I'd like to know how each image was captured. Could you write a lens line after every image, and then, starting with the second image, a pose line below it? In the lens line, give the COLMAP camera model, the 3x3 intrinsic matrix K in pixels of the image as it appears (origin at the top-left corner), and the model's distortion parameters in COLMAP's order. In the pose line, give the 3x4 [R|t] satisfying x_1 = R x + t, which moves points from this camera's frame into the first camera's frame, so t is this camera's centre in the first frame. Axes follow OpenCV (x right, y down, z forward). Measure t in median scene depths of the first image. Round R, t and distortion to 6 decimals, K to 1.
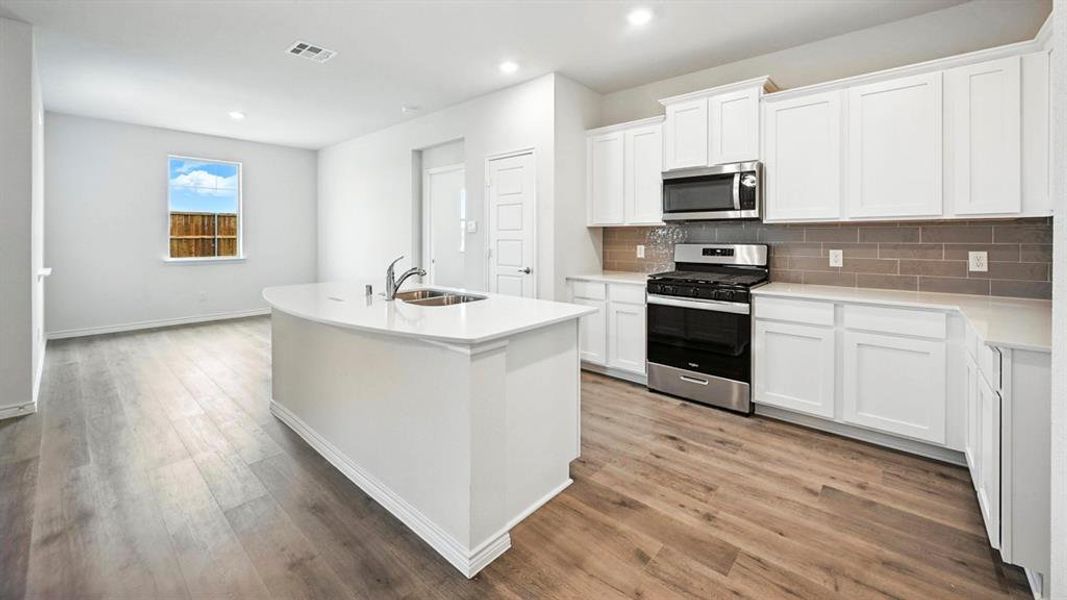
lens RADIAL K [[414.3, 0, 530.4], [0, 414.3, 236.4], [0, 0, 1]] dist [-0.010435, -0.000058]
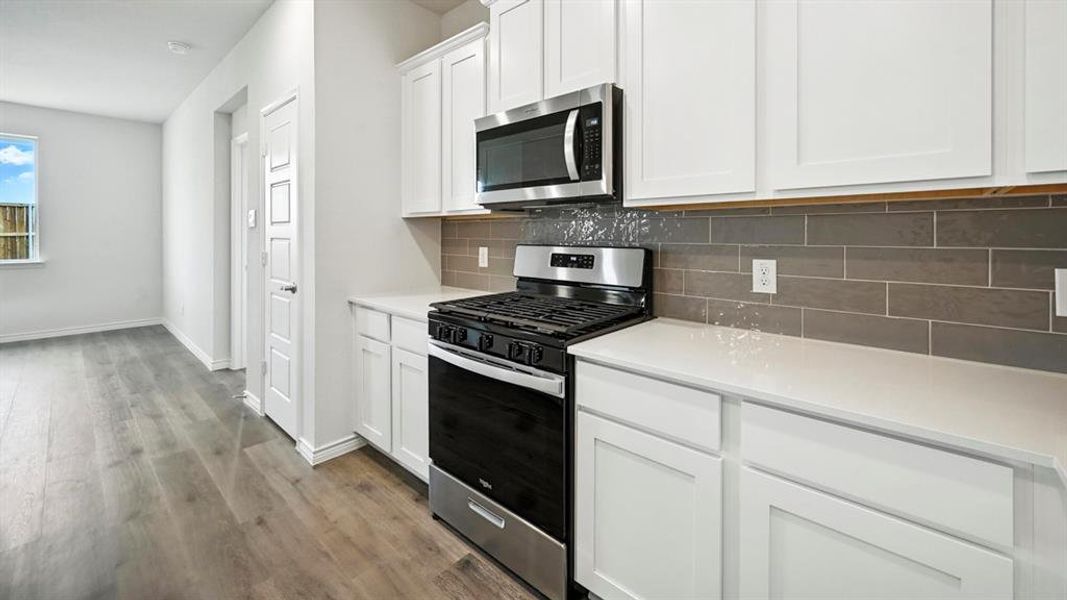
lens RADIAL K [[431.2, 0, 529.0], [0, 431.2, 233.6], [0, 0, 1]] dist [-0.000638, 0.000094]
pose [[0.999922, 0.001728, -0.012339, 0.422531], [-0.001775, 0.999991, -0.003827, 0.003445], [0.012333, 0.003848, 0.999917, 0.432369]]
